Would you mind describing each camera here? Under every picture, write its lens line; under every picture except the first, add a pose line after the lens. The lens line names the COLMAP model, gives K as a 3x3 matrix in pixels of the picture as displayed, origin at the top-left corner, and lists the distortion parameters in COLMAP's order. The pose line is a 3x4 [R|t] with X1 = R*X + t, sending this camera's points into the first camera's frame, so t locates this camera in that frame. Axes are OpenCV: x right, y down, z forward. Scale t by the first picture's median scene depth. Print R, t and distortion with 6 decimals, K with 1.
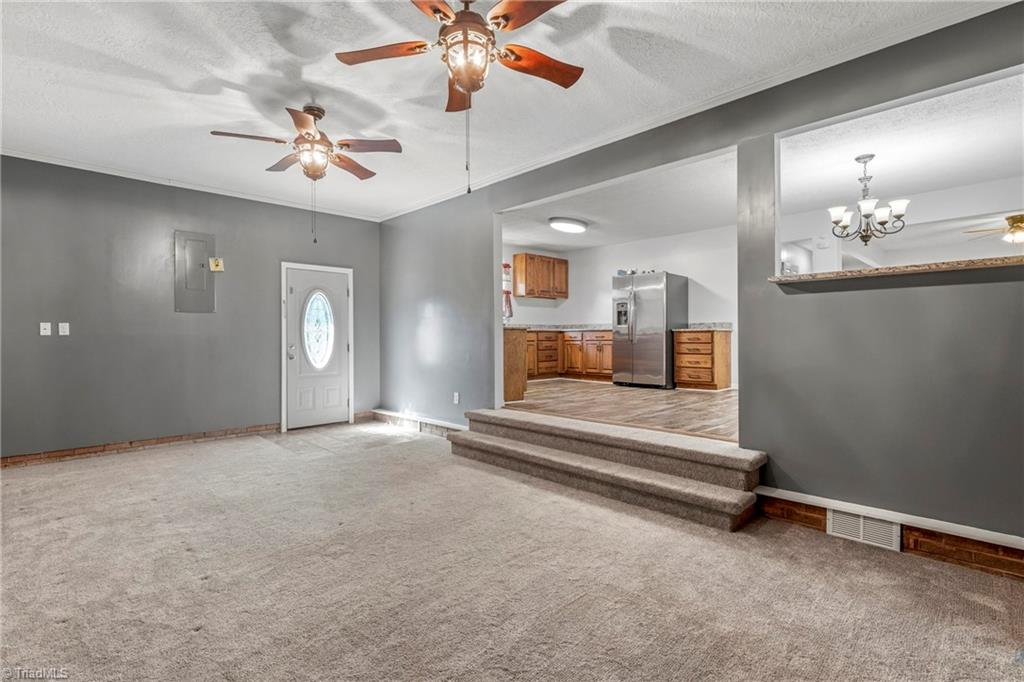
lens RADIAL K [[488.6, 0, 512.0], [0, 488.6, 341.0], [0, 0, 1]] dist [-0.000082, -0.000014]
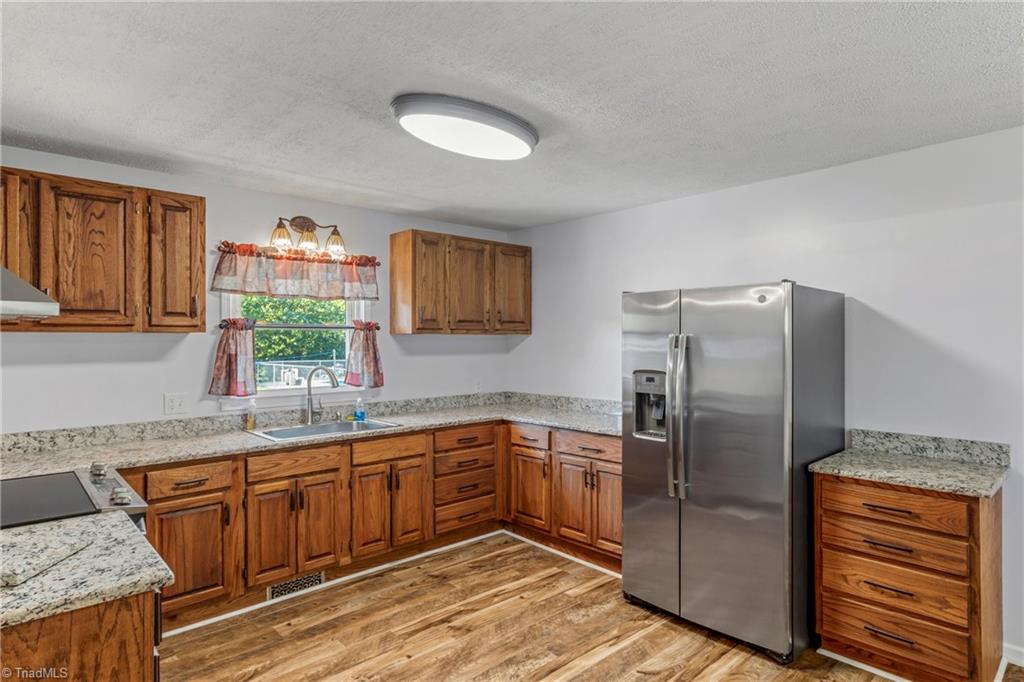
lens RADIAL K [[568.0, 0, 512.0], [0, 568.0, 341.0], [0, 0, 1]] dist [-0.002922, -0.000354]
pose [[0.999366, 0.001629, -0.035562, 0.130480], [-0.001850, 0.999979, -0.006196, -0.086875], [0.035551, 0.006258, 0.999348, 0.545216]]
